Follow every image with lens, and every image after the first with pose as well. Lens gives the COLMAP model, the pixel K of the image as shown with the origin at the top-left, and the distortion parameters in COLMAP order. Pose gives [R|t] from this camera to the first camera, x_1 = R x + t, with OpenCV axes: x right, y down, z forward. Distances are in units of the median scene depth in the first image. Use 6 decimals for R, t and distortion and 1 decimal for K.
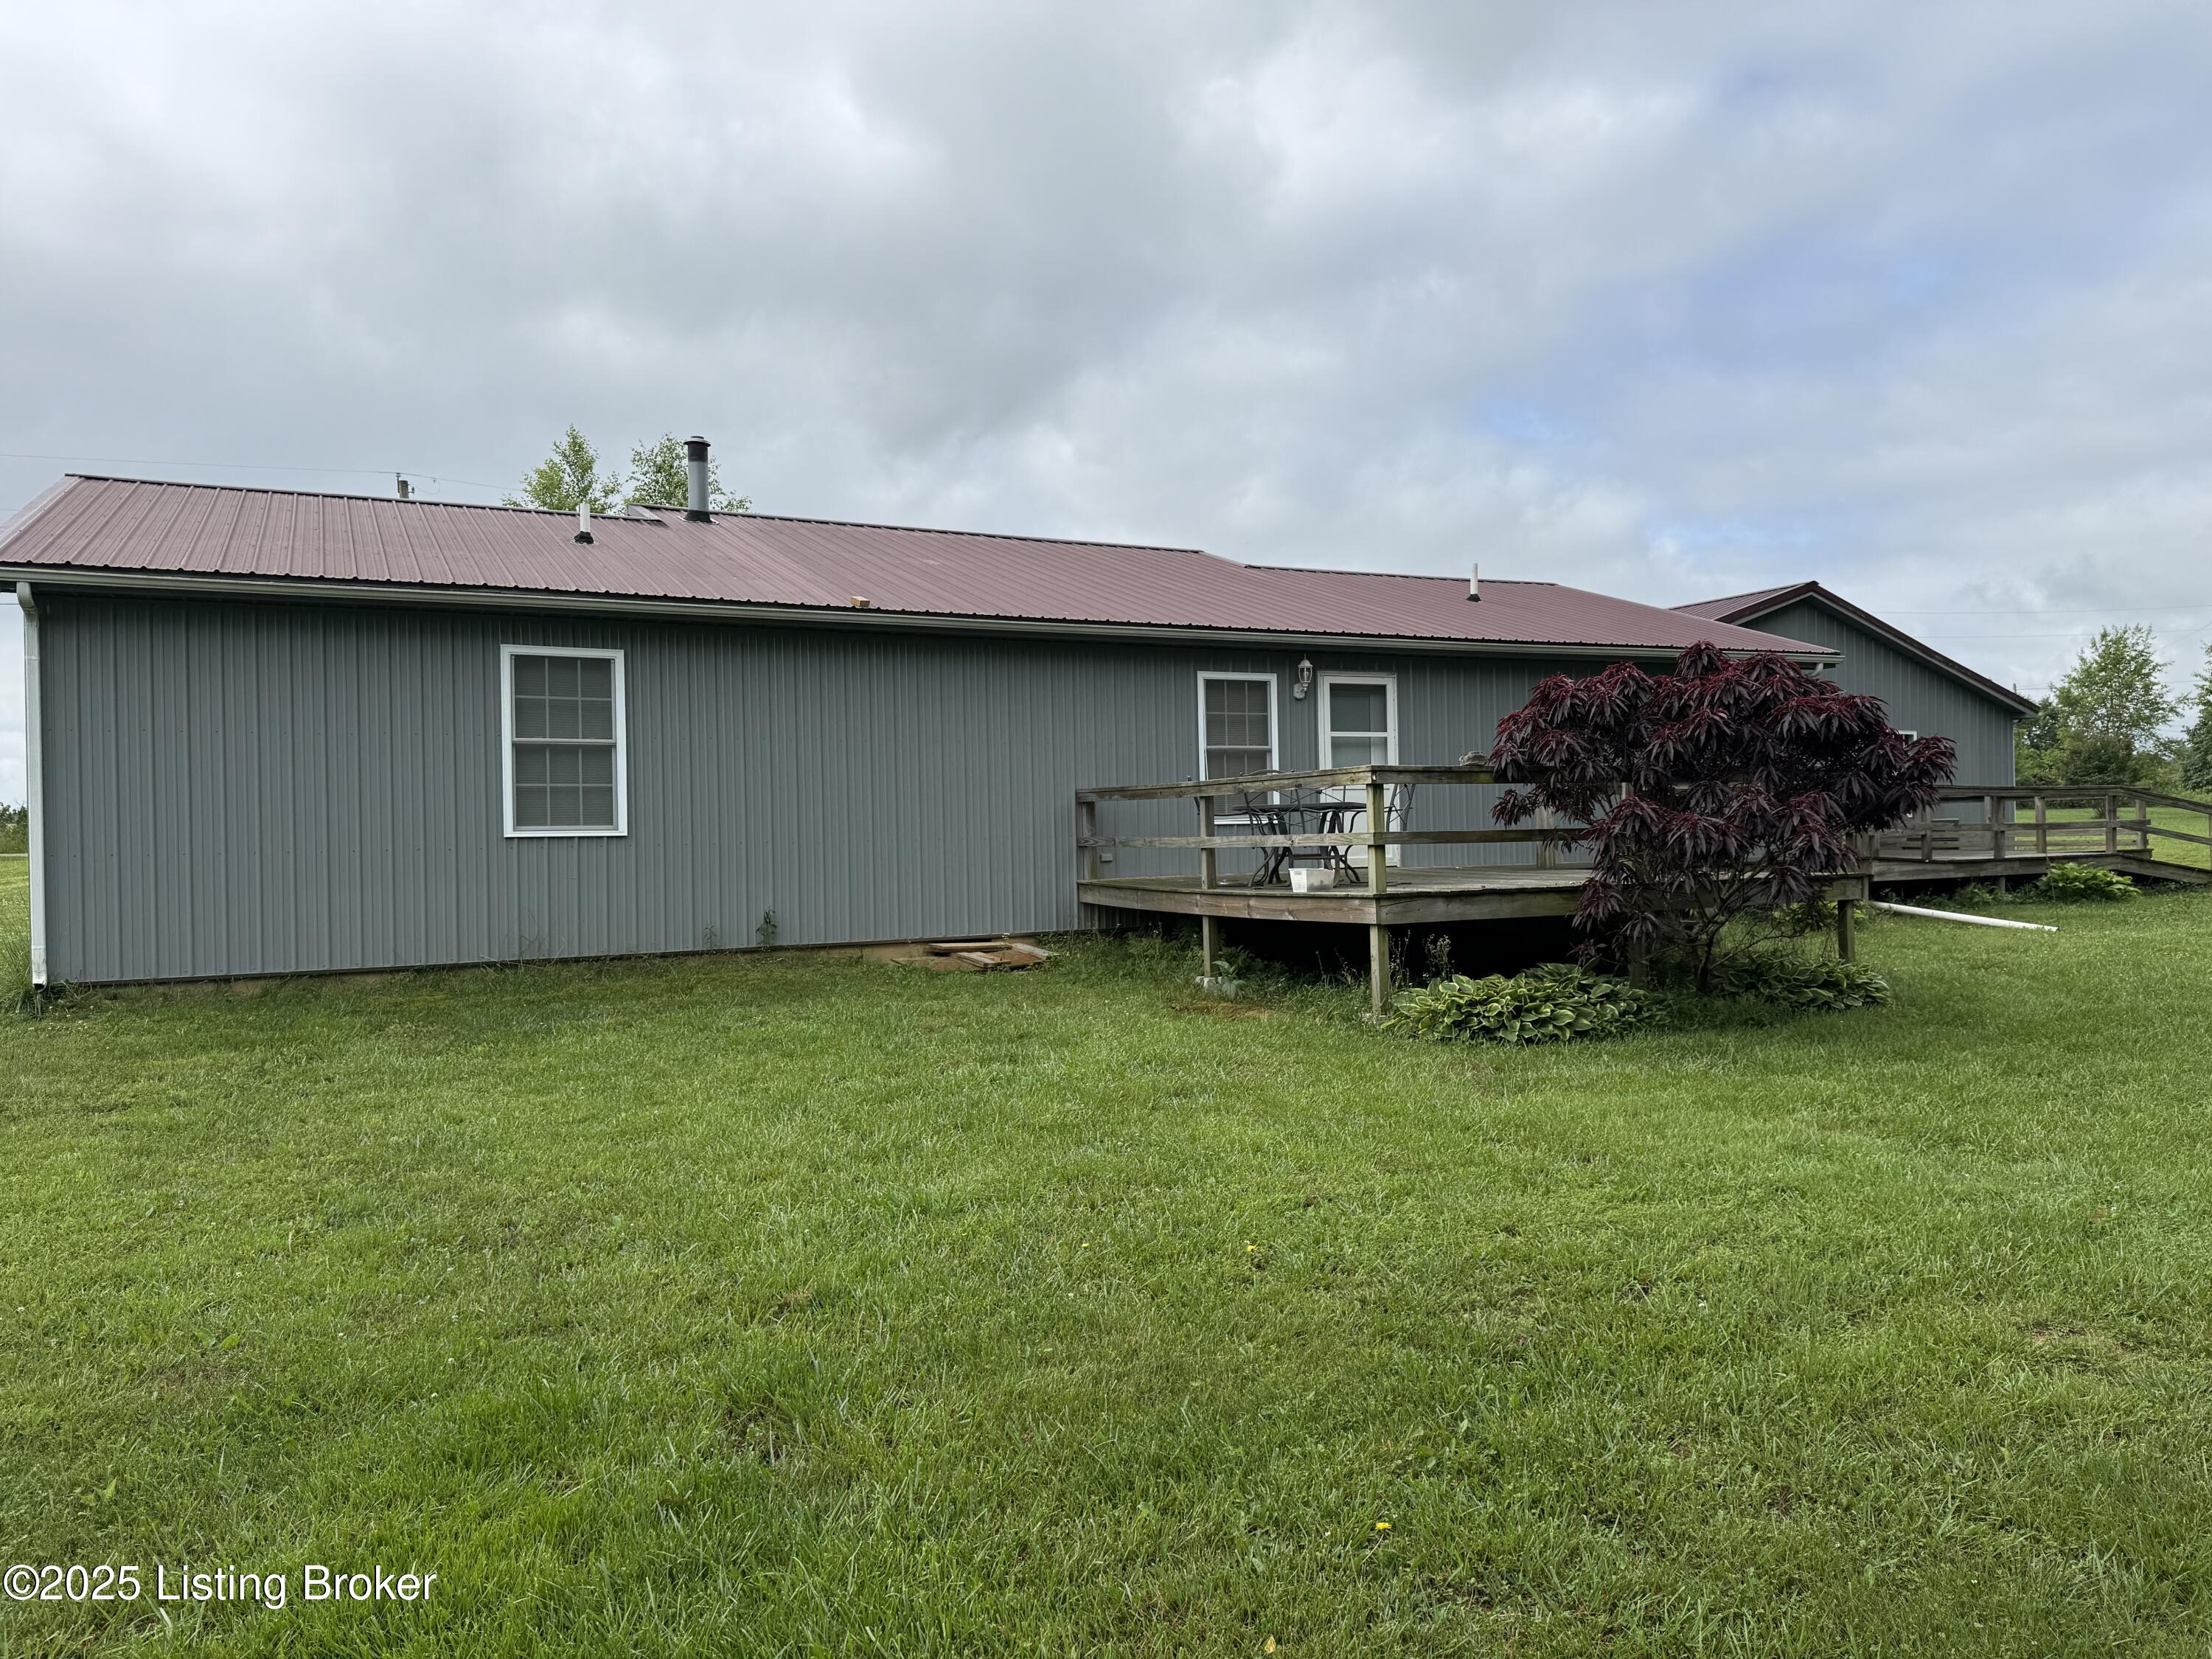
lens RADIAL K [[1565.9, 0, 1106.0], [0, 1565.9, 829.5], [0, 0, 1]] dist [0.208489, -0.378464]
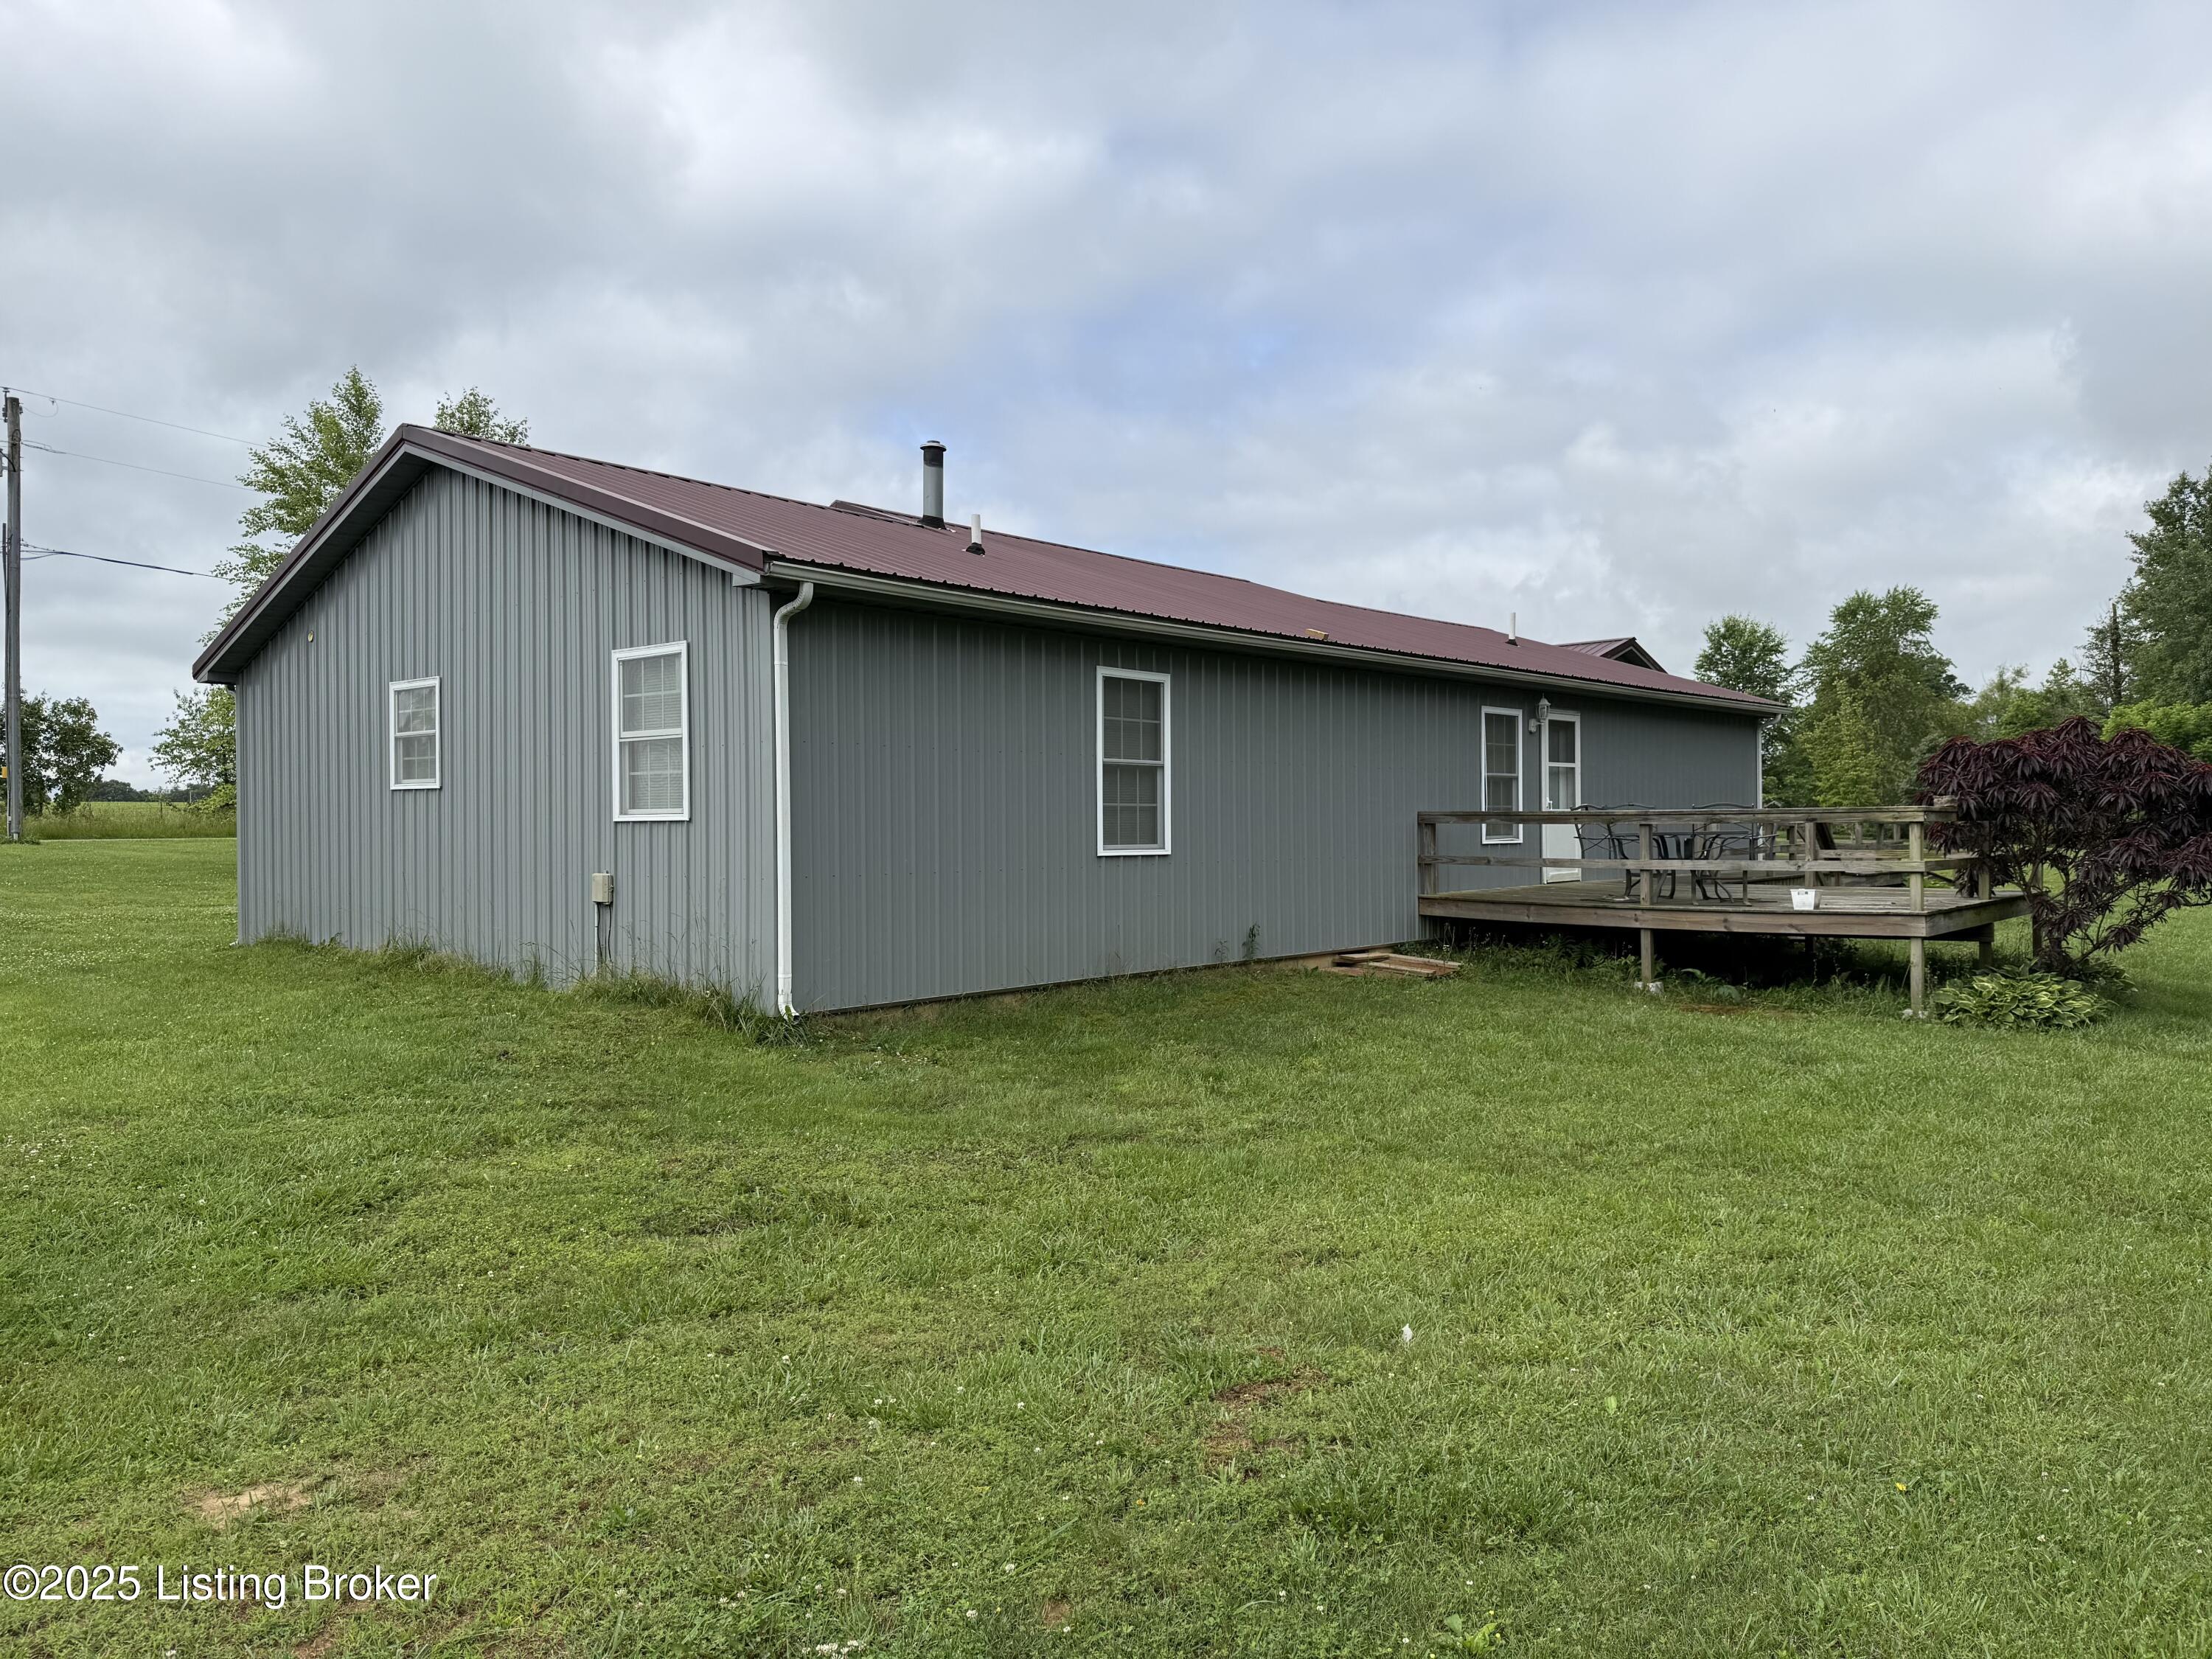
lens RADIAL K [[1548.9, 0, 1106.0], [0, 1548.9, 829.5], [0, 0, 1]] dist [-0.002392, -0.005581]
pose [[0.931842, 0.015376, 0.362538, -0.649878], [-0.019588, 0.999777, 0.007944, -0.018032], [-0.362335, -0.014504, 0.931935, 0.076380]]
